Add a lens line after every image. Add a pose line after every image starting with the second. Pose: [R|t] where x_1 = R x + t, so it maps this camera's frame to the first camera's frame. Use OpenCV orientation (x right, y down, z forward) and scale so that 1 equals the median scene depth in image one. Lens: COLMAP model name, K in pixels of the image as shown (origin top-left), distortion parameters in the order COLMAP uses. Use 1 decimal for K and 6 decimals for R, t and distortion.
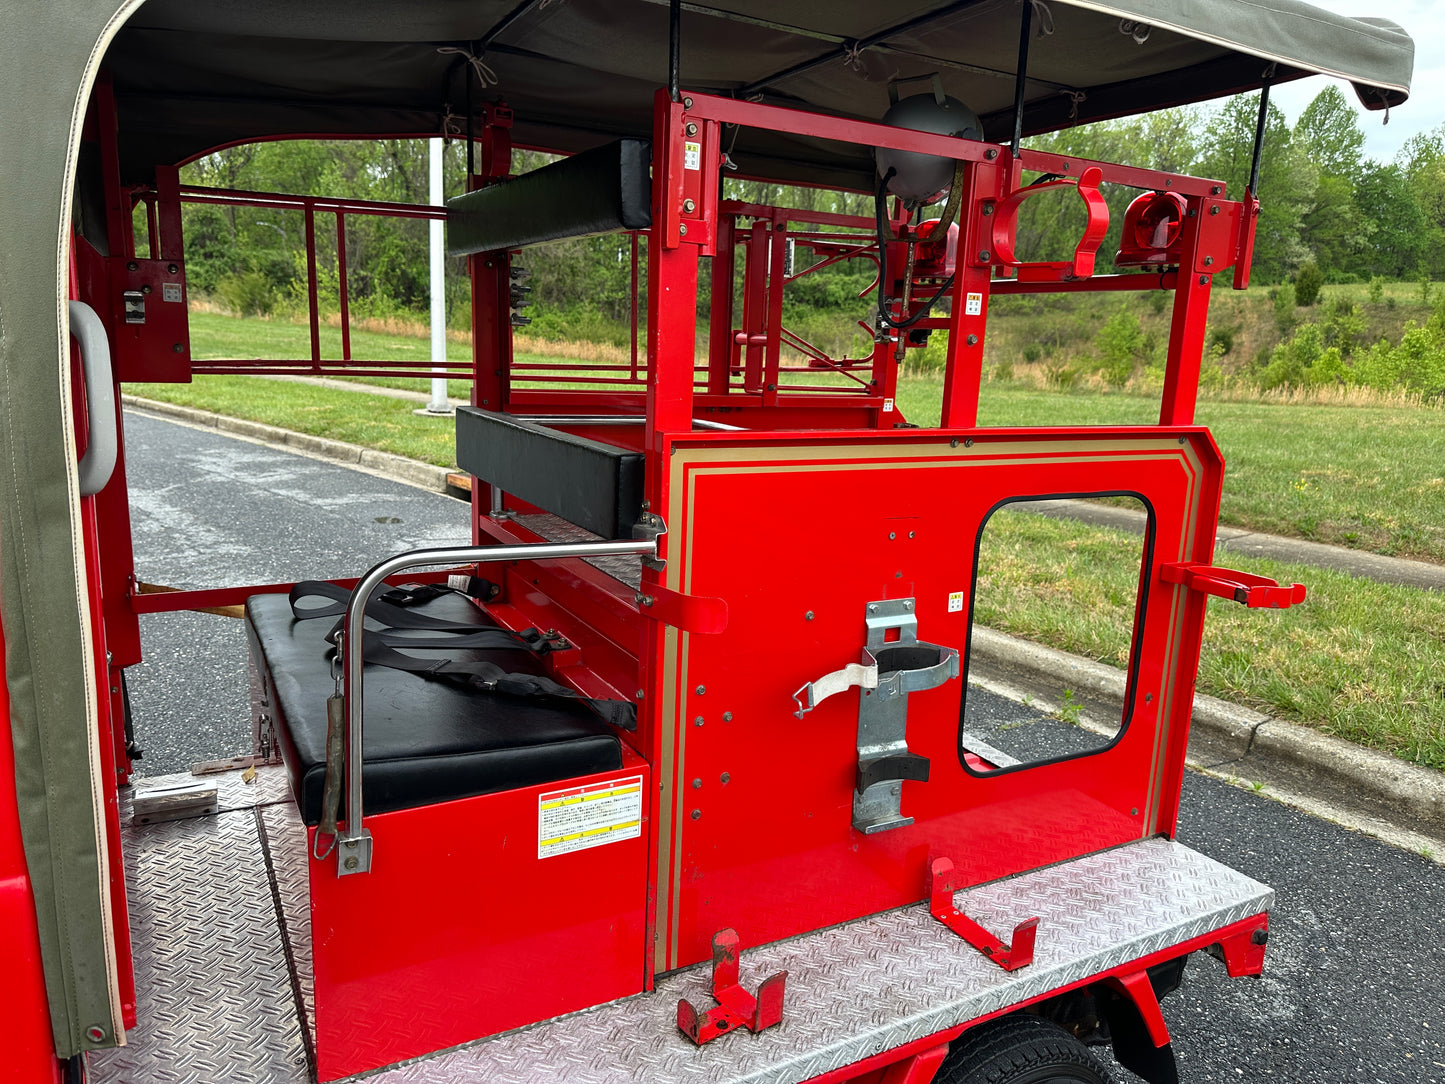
lens RADIAL K [[1021.3, 0, 724.6], [0, 1021.3, 536.2], [0, 0, 1]] dist [0.057517, -0.066280]
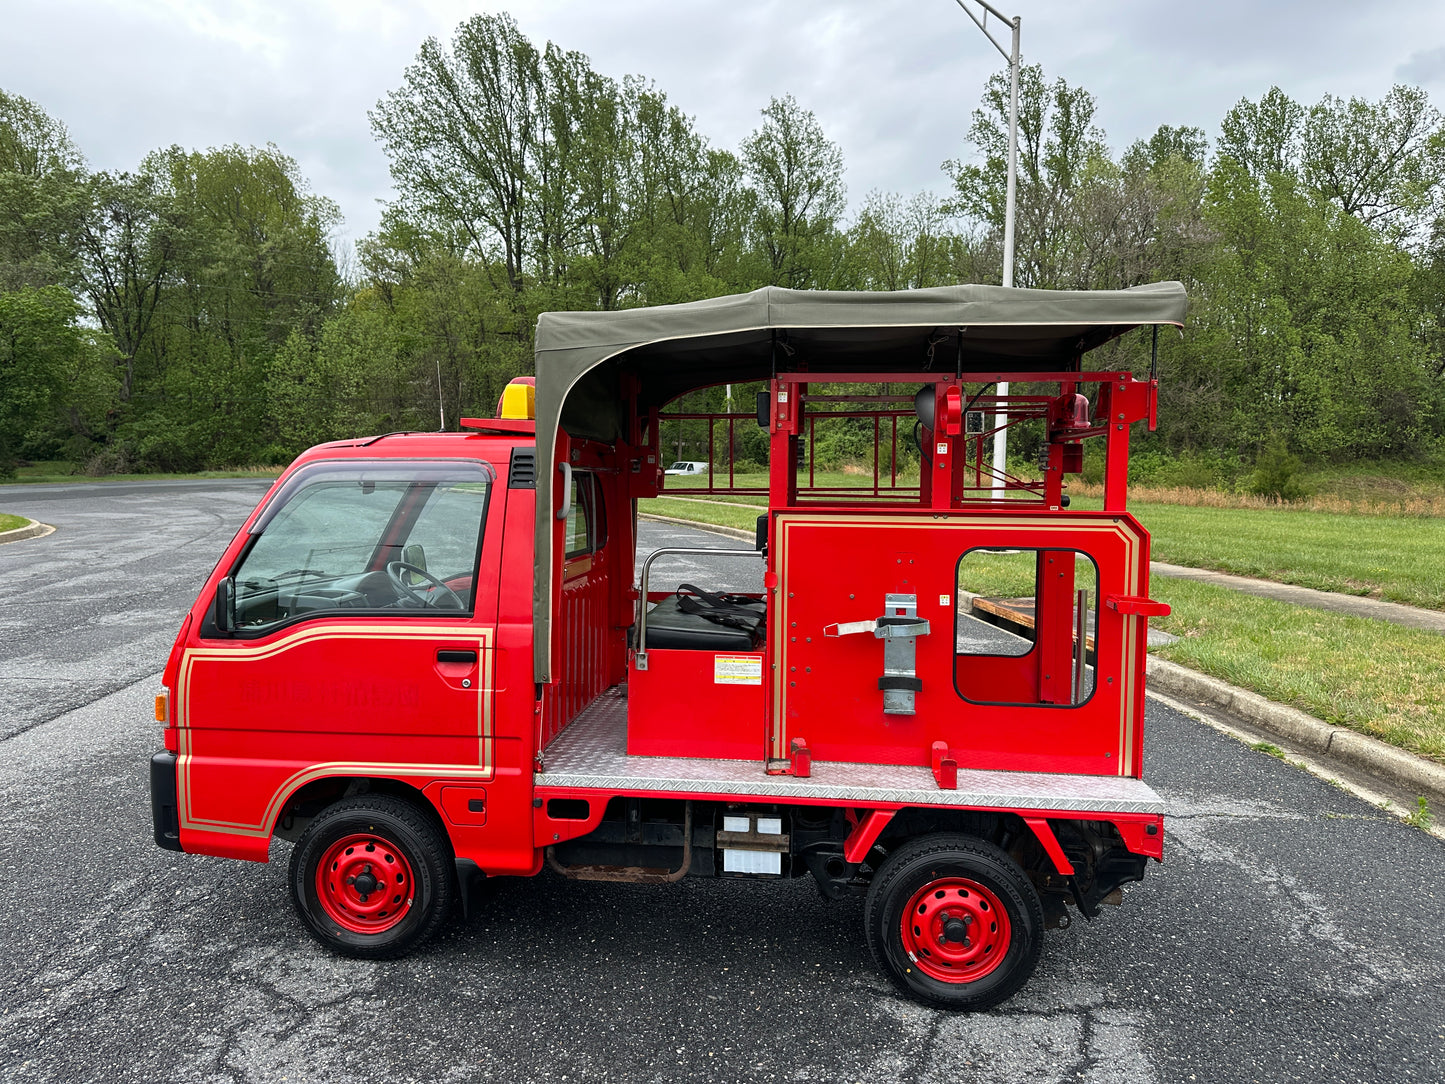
lens RADIAL K [[1021.3, 0, 731.5], [0, 1021.3, 527.5], [0, 0, 1]] dist [0.057517, -0.066280]
pose [[0.824990, -0.002771, -0.565140, 0.157993], [-0.085359, 0.987905, -0.129450, 0.034193], [0.558664, 0.155034, 0.814776, -0.128701]]
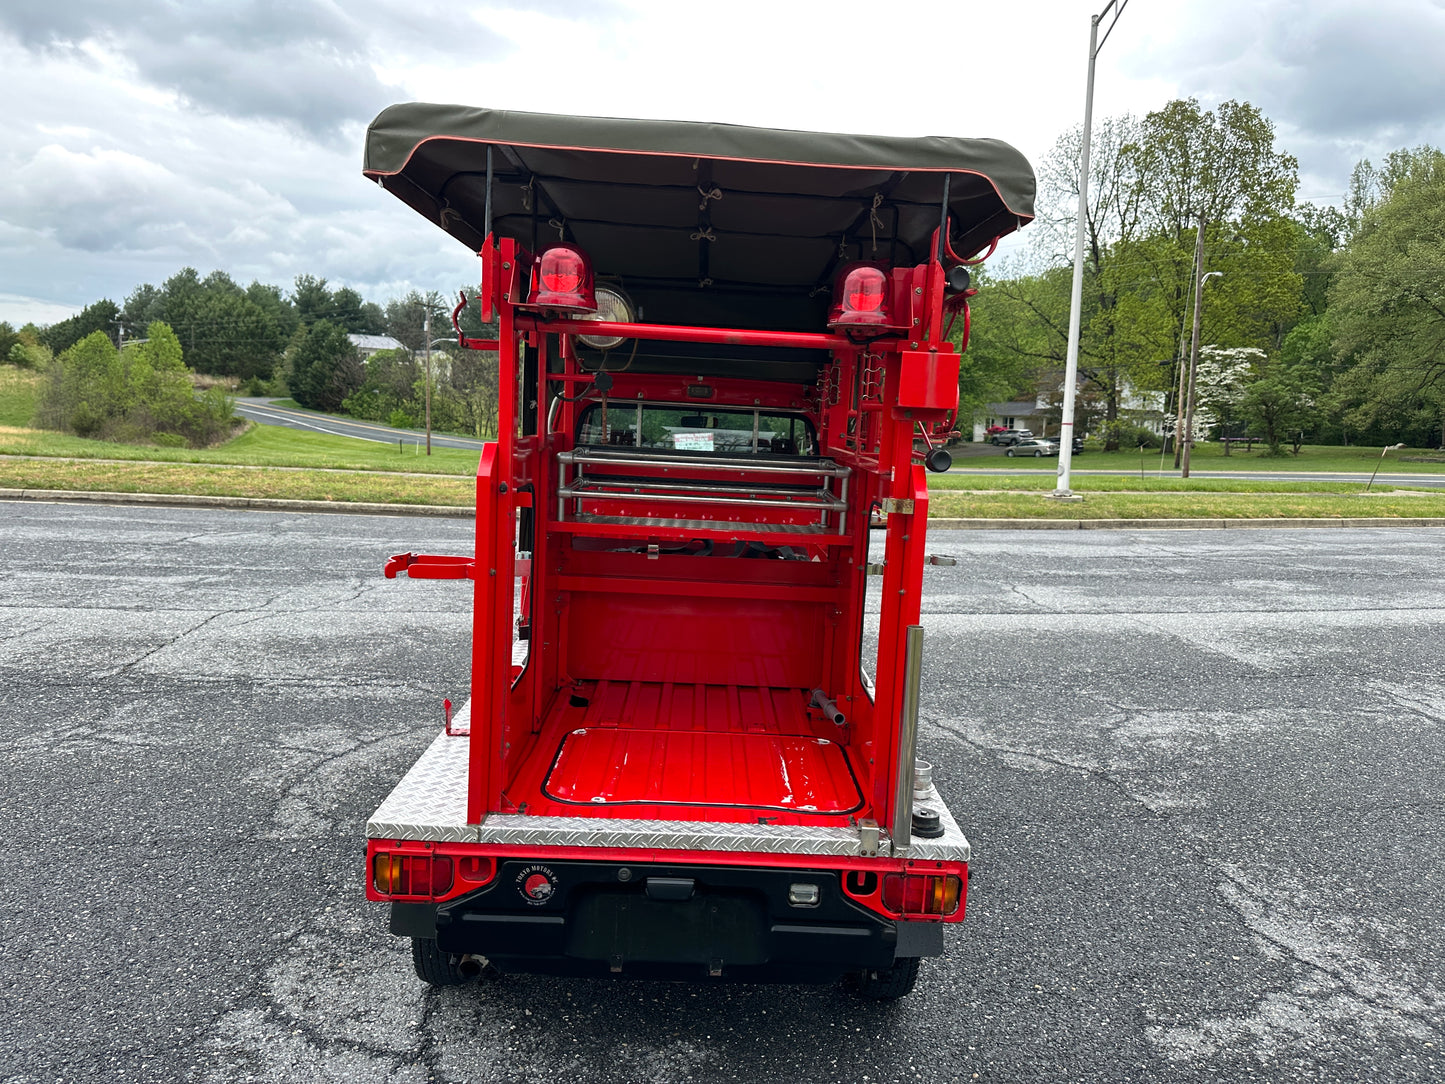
lens RADIAL K [[1021.3, 0, 728.5], [0, 1021.3, 524.1], [0, 0, 1]] dist [0.057517, -0.066280]
pose [[-0.452060, 0.034895, -0.891305, 0.249907], [-0.238720, 0.958052, 0.158585, -0.048196], [0.859450, 0.284462, -0.424767, 0.315564]]
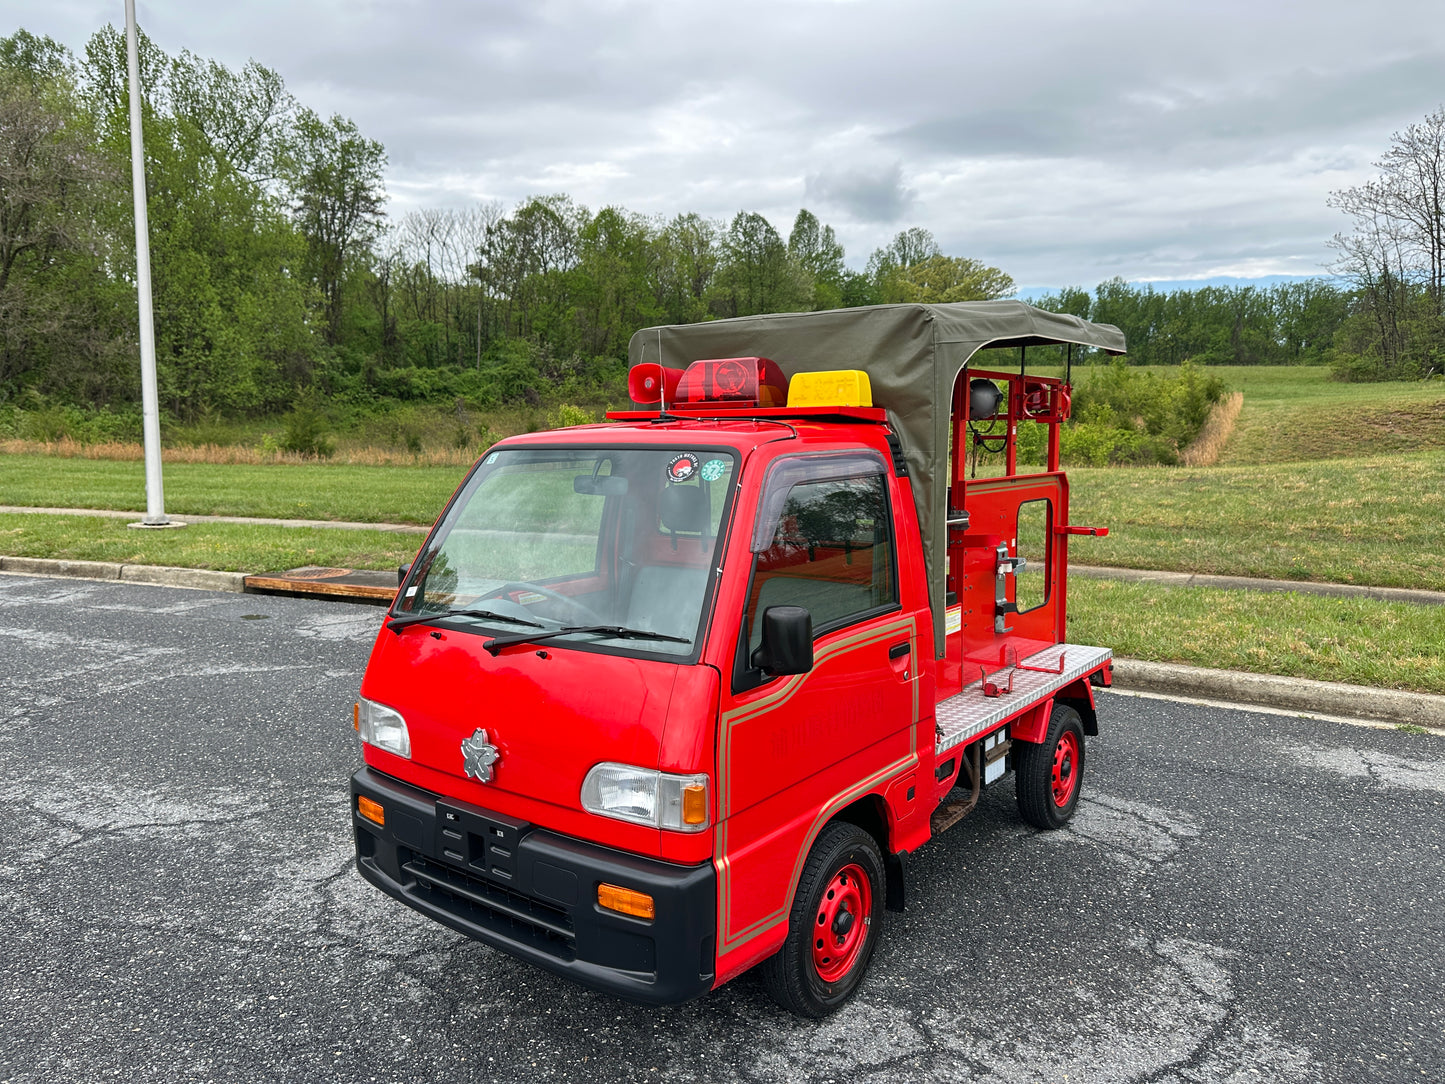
lens RADIAL K [[1021.3, 0, 731.0], [0, 1021.3, 531.9], [0, 0, 1]] dist [0.057517, -0.066280]
pose [[0.908955, -0.084743, 0.408190, -0.239168], [0.119625, 0.990965, -0.060649, 0.017616], [-0.399362, 0.103957, 0.910880, -0.173938]]
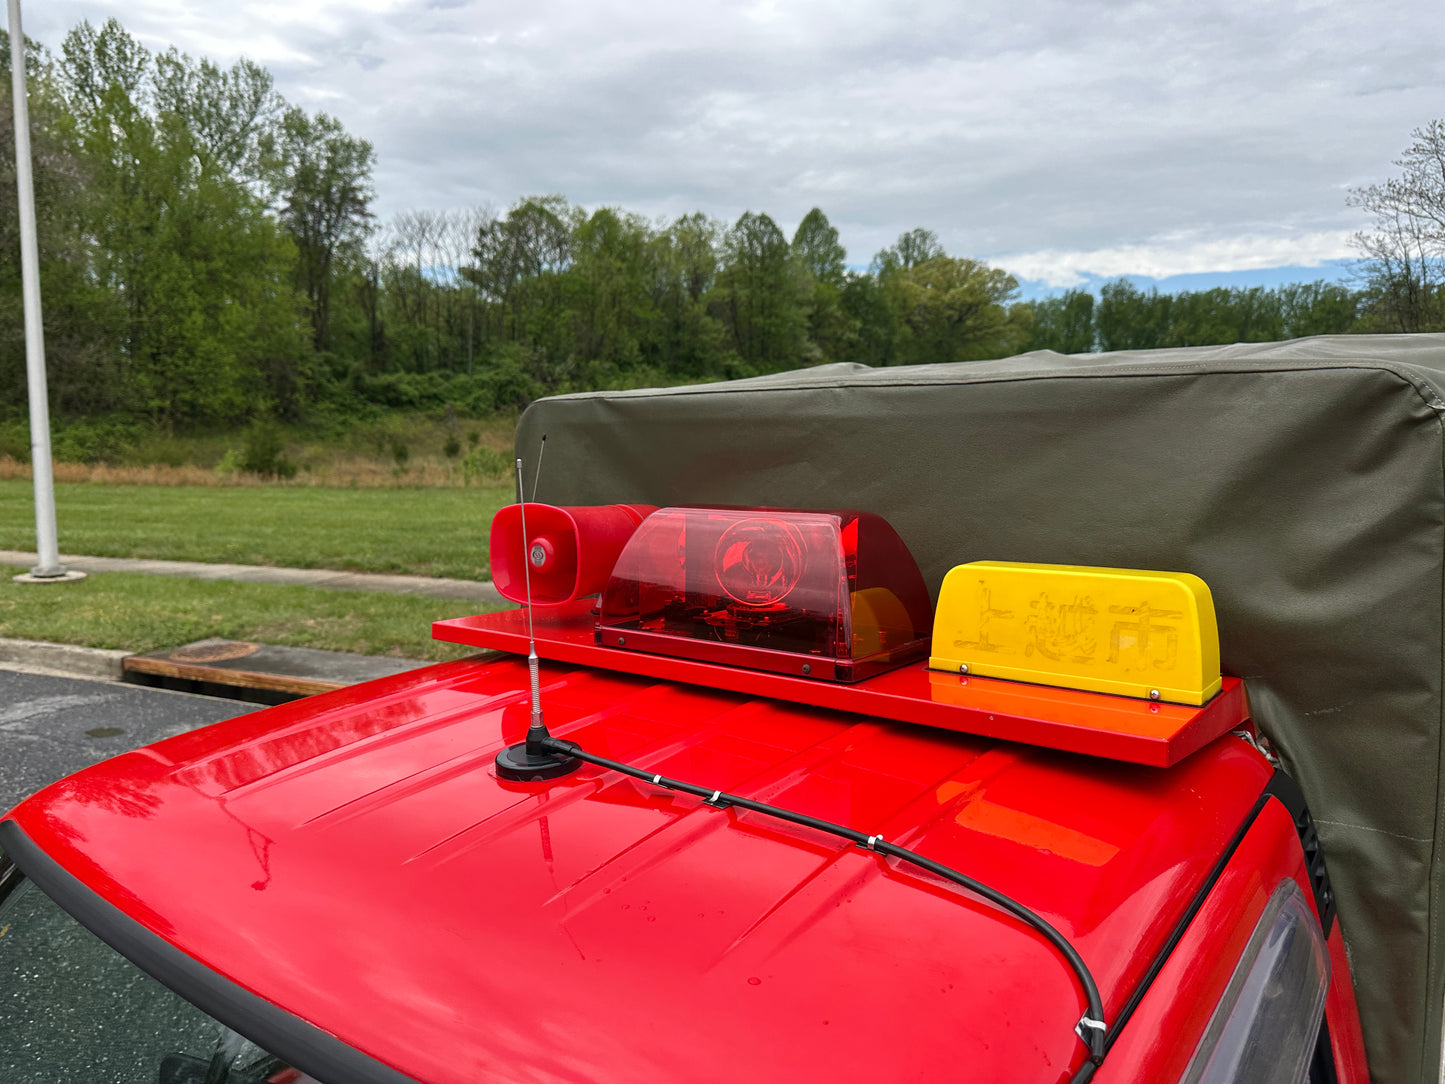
lens RADIAL K [[1021.3, 0, 728.6], [0, 1021.3, 525.4], [0, 0, 1]] dist [0.057517, -0.066280]
pose [[0.909531, -0.083876, 0.407086, -0.150954], [0.122070, 0.990139, -0.068727, -0.047989], [-0.397307, 0.112202, 0.910800, 0.015980]]
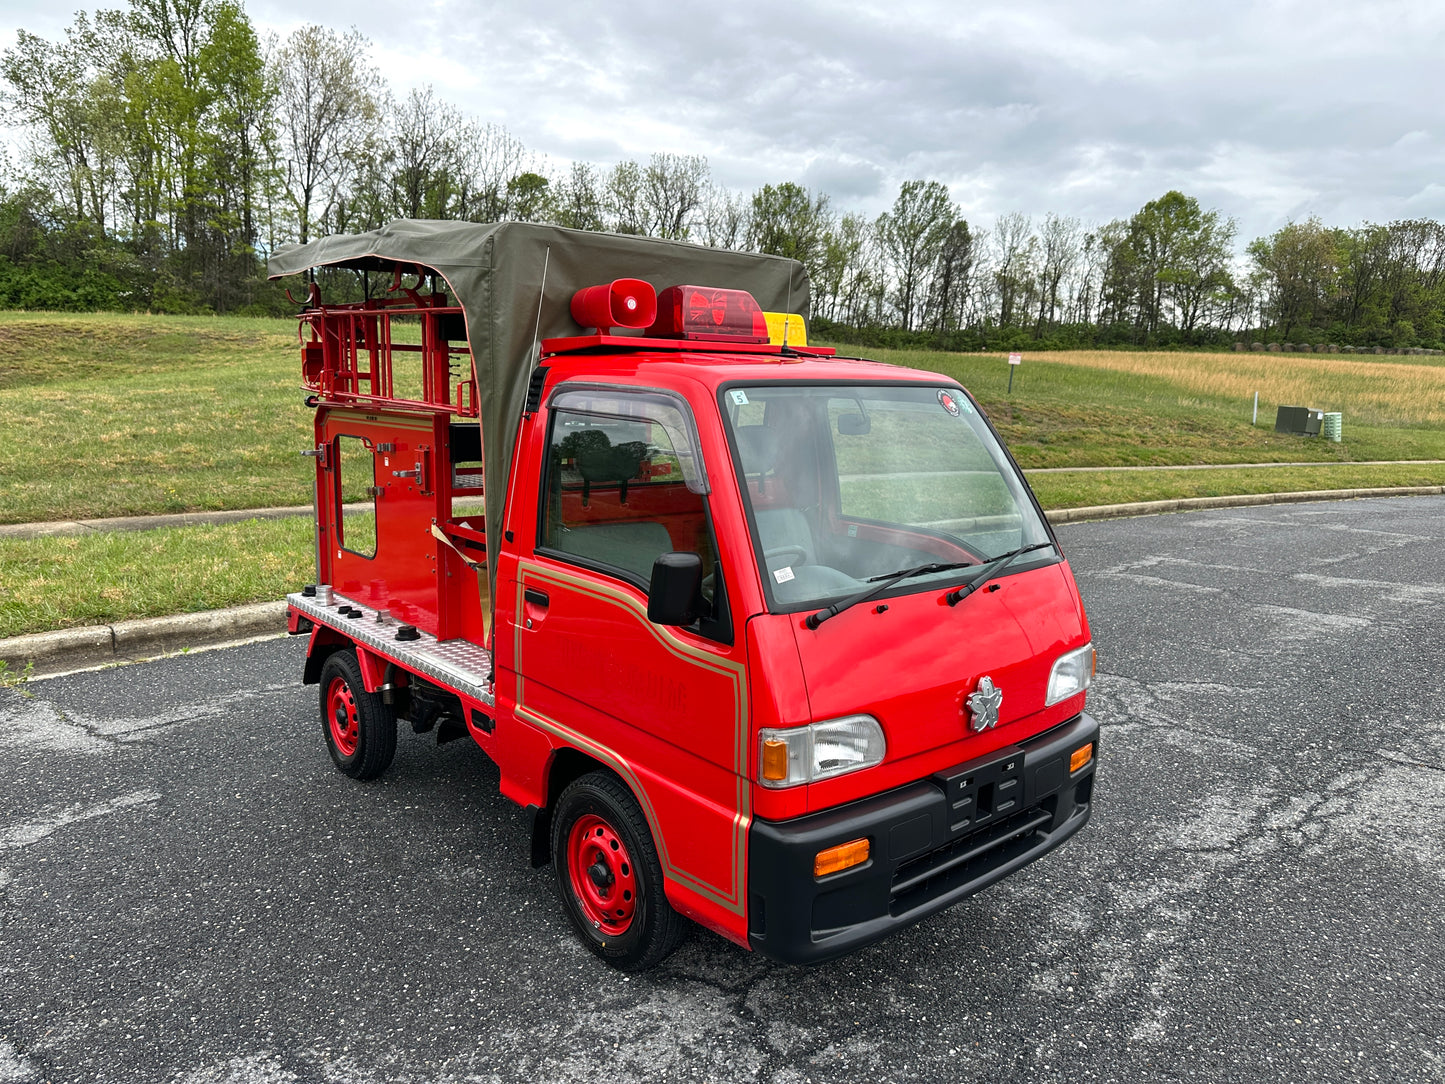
lens RADIAL K [[1021.3, 0, 720.0], [0, 1021.3, 531.9], [0, 0, 1]] dist [0.057517, -0.066280]
pose [[-0.211226, -0.189864, 0.958820, -0.409693], [0.156959, 0.961634, 0.224999, -0.055021], [-0.964753, 0.198021, -0.173321, 0.181538]]
